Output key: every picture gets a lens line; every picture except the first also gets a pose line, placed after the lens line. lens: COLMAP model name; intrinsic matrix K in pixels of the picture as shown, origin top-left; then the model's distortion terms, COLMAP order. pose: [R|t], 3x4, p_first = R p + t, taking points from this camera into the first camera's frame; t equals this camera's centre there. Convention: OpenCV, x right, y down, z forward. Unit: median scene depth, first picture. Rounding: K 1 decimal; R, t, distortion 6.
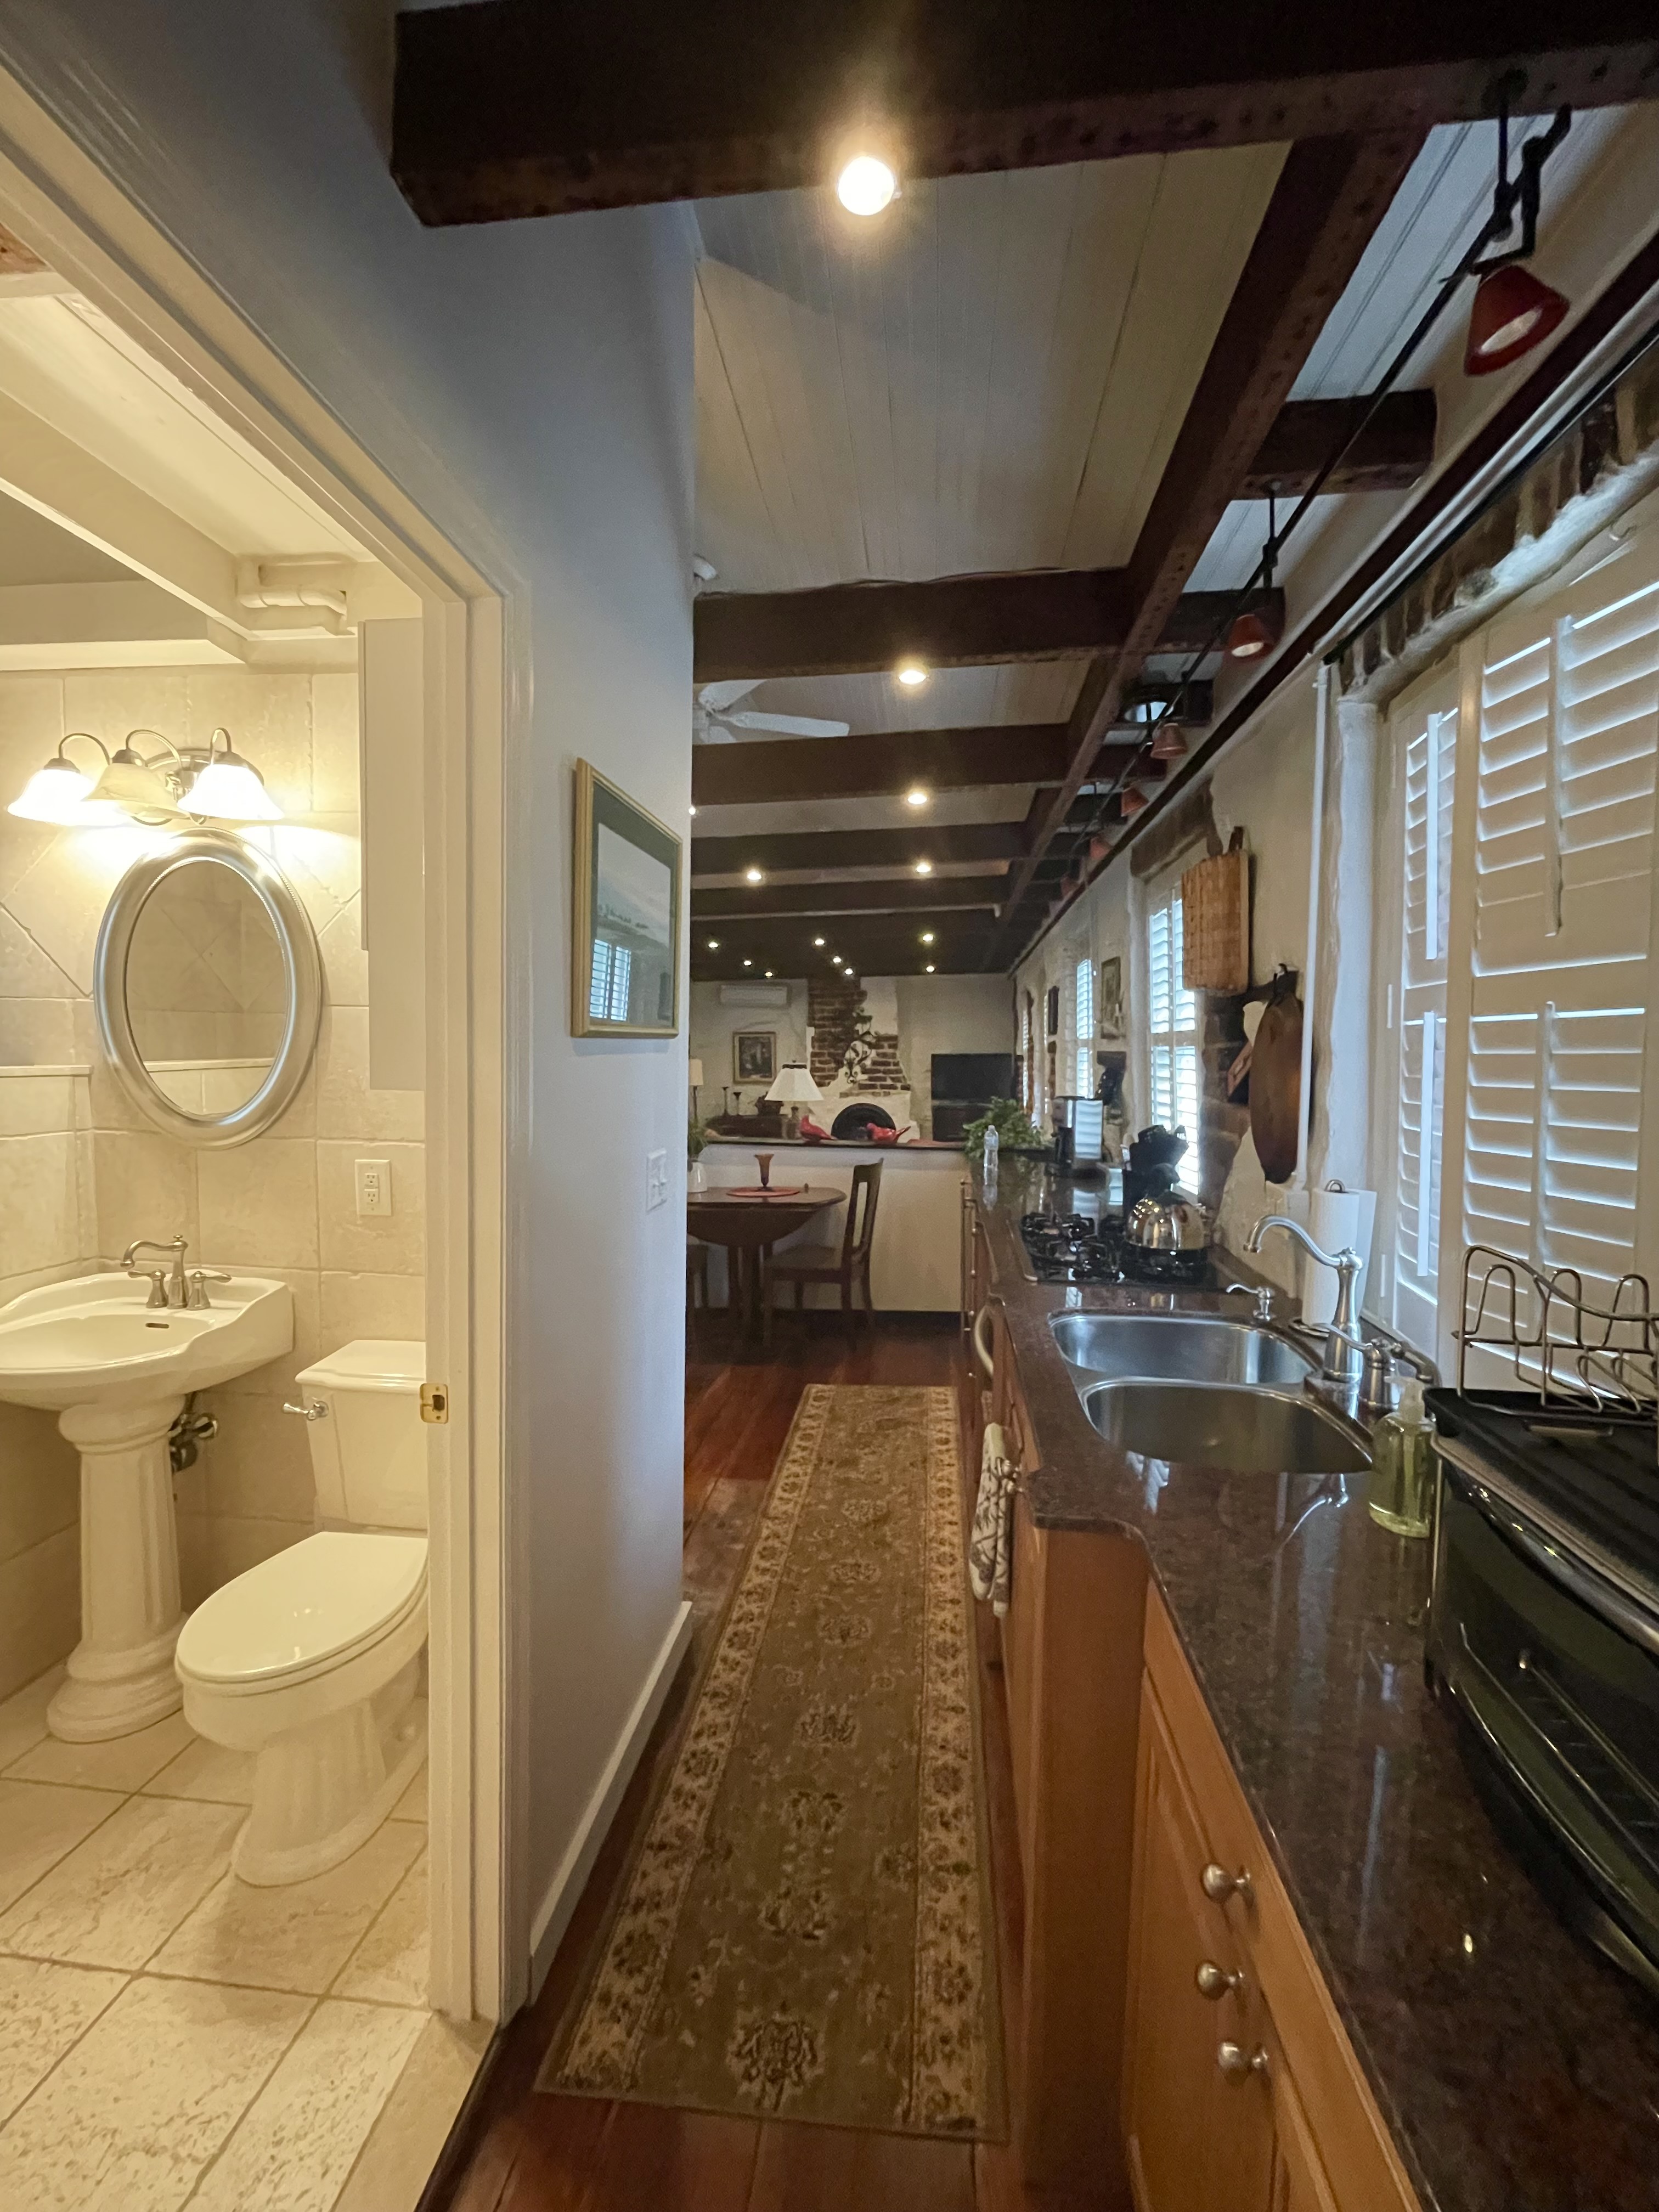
lens RADIAL K [[892.4, 0, 847.1], [0, 892.4, 1105.4], [0, 0, 1]] dist [-0.005583, 0.002607]
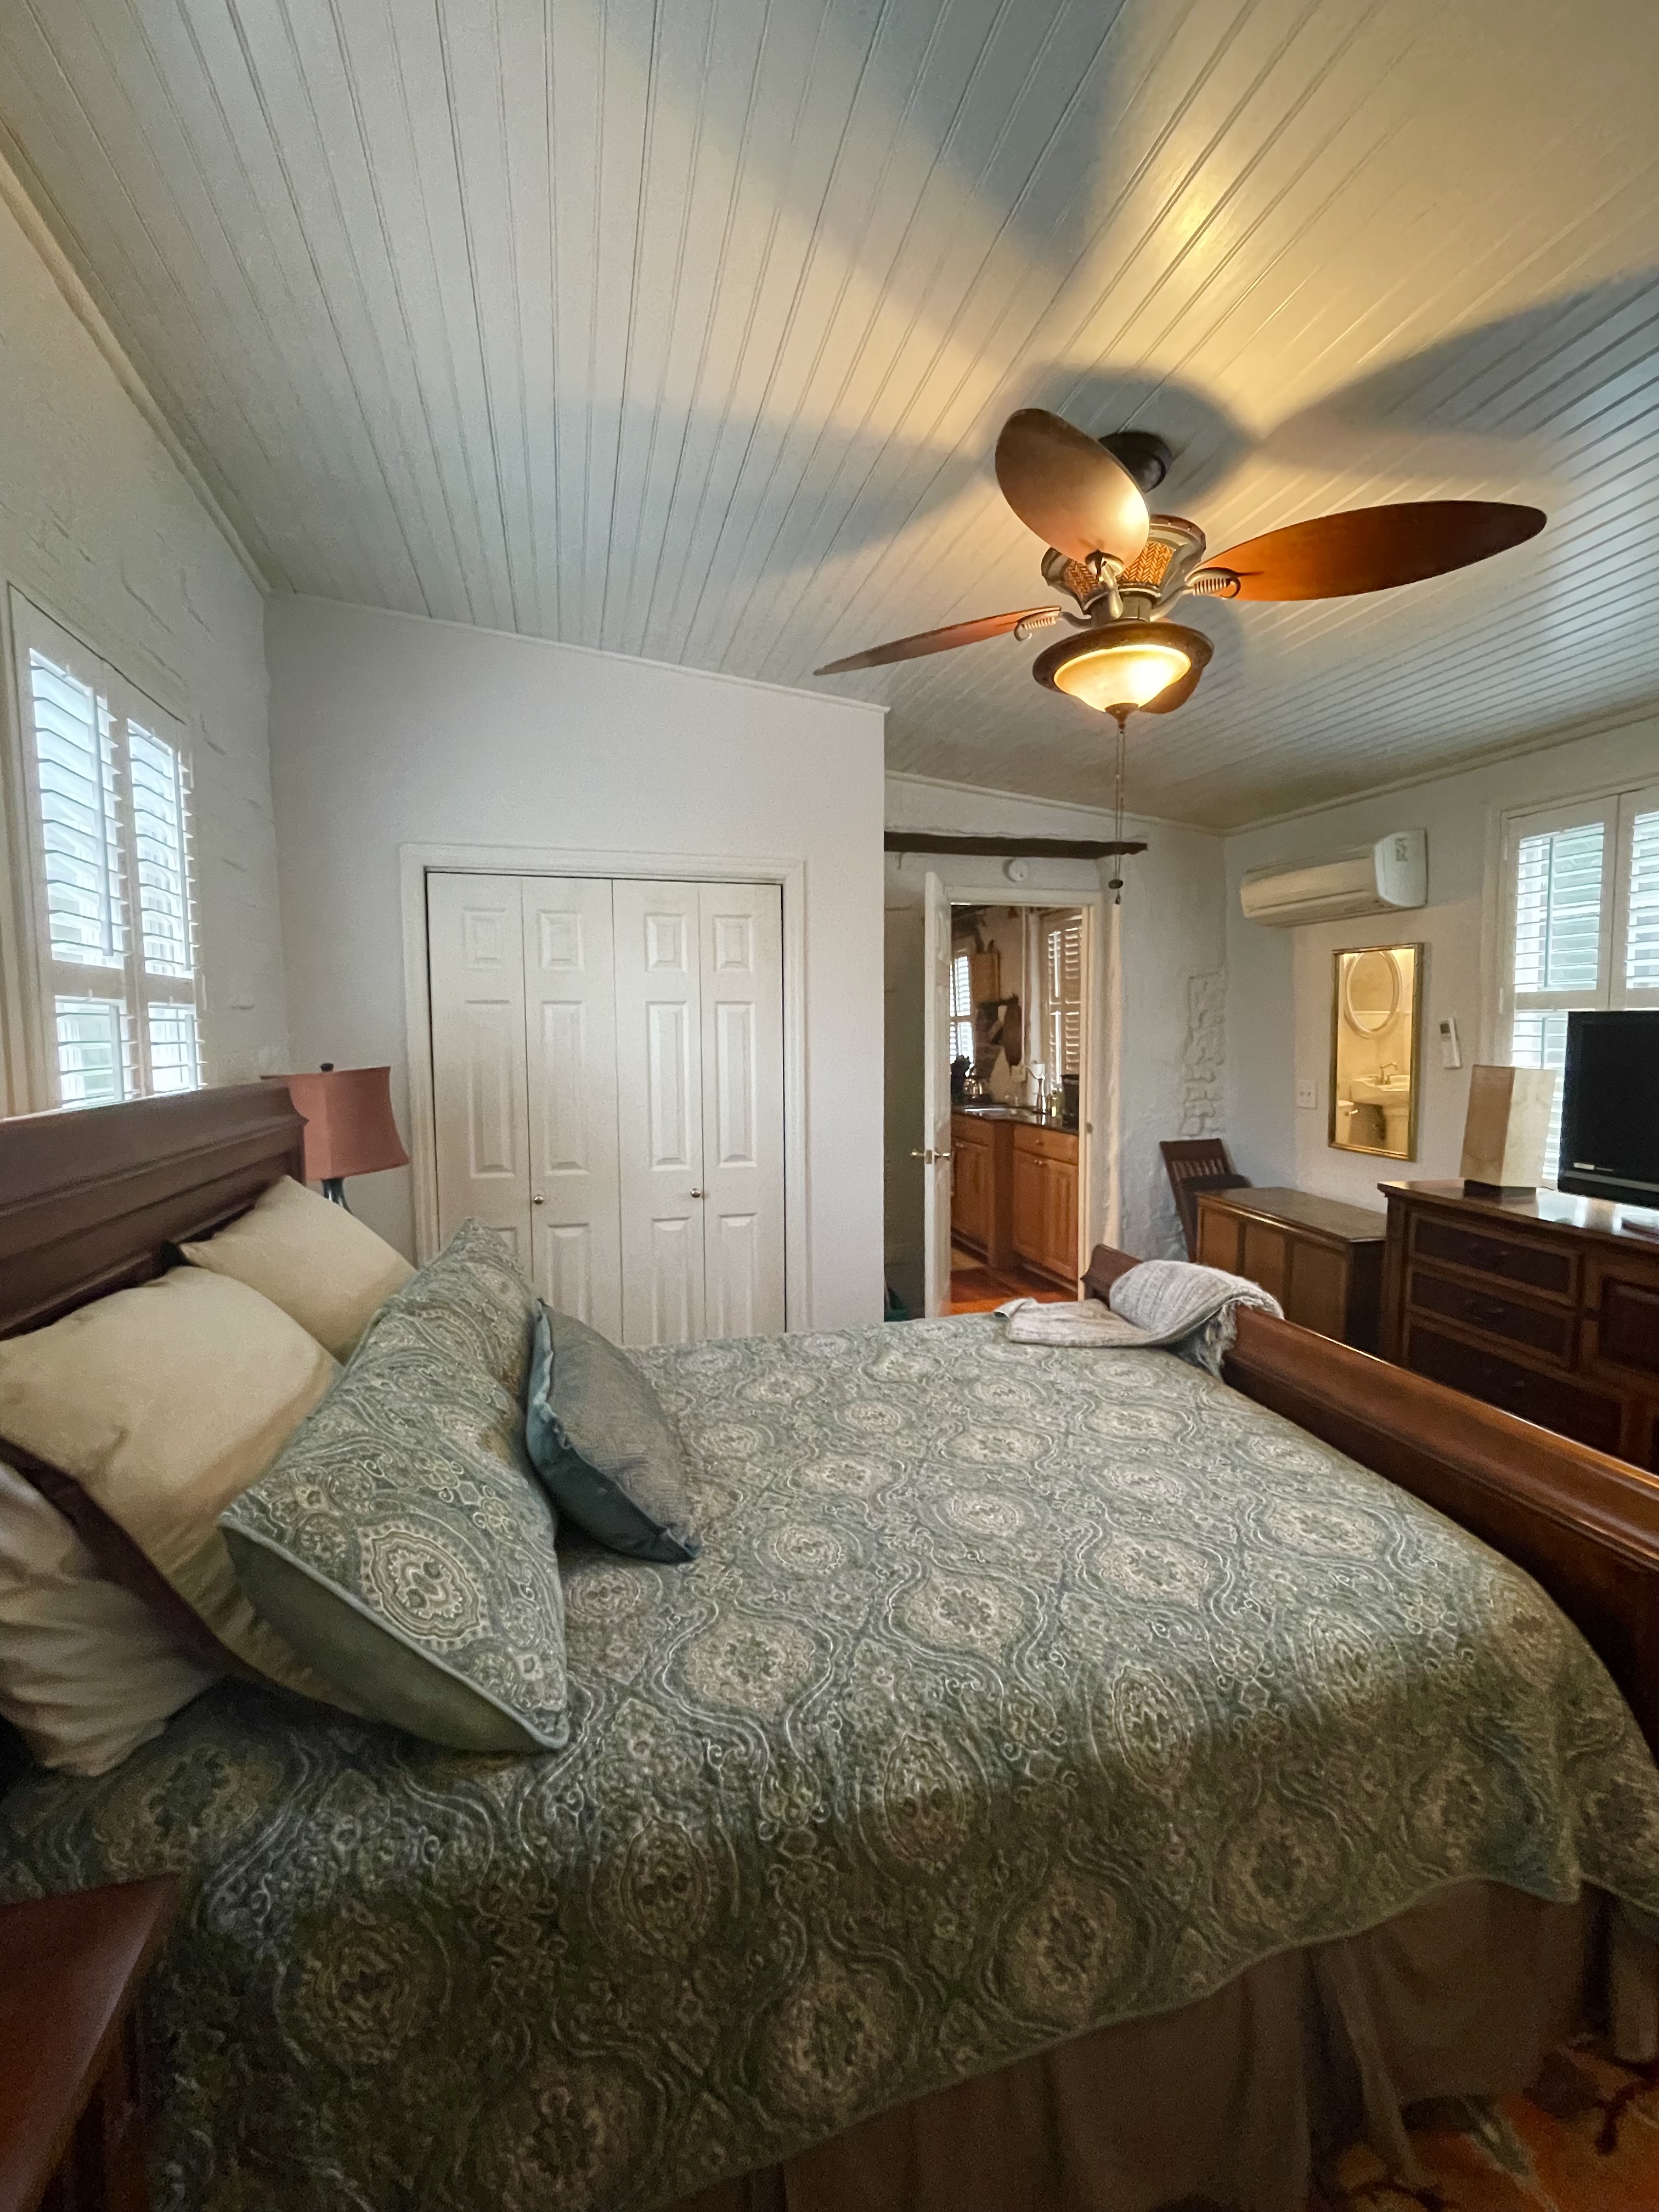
lens RADIAL K [[969.9, 0, 823.1], [0, 969.9, 1107.8], [0, 0, 1]] dist [-0.001006, 0.000375]
pose [[0.936202, -0.045105, 0.348555, -1.016702], [0.039309, 0.998946, 0.023687, 0.098188], [-0.349256, -0.008475, 0.936989, -1.478753]]
